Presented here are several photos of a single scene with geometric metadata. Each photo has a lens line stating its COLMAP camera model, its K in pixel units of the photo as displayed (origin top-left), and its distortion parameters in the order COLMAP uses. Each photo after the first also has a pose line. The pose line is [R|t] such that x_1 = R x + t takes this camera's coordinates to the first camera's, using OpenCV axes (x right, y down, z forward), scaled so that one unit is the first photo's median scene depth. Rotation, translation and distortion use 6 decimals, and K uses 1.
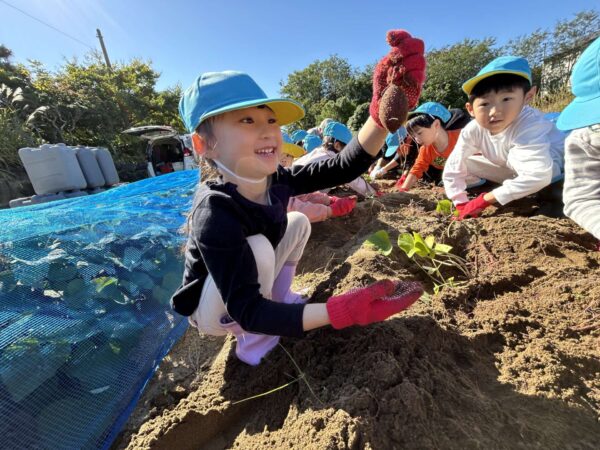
lens RADIAL K [[245.4, 0, 297.7], [0, 245.4, 225.5], [0, 0, 1]] dist [0.001075, 0.000146]
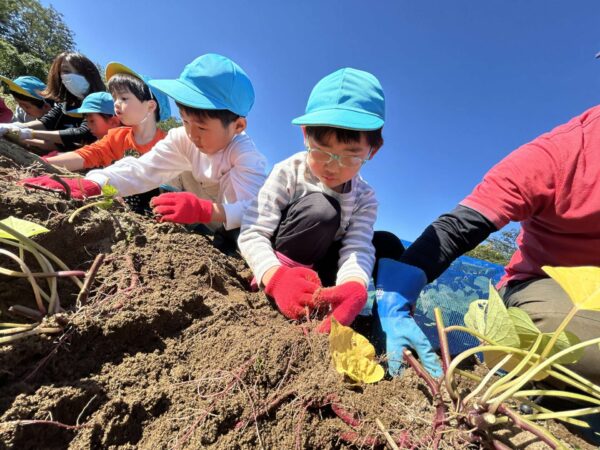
lens RADIAL K [[245.4, 0, 298.9], [0, 245.4, 226.1], [0, 0, 1]] dist [0.001075, 0.000146]
pose [[0.344428, 0.379891, 0.858517, 0.479539], [-0.192564, 0.923615, -0.331442, 0.146673], [-0.918852, -0.051161, 0.391272, 0.554670]]
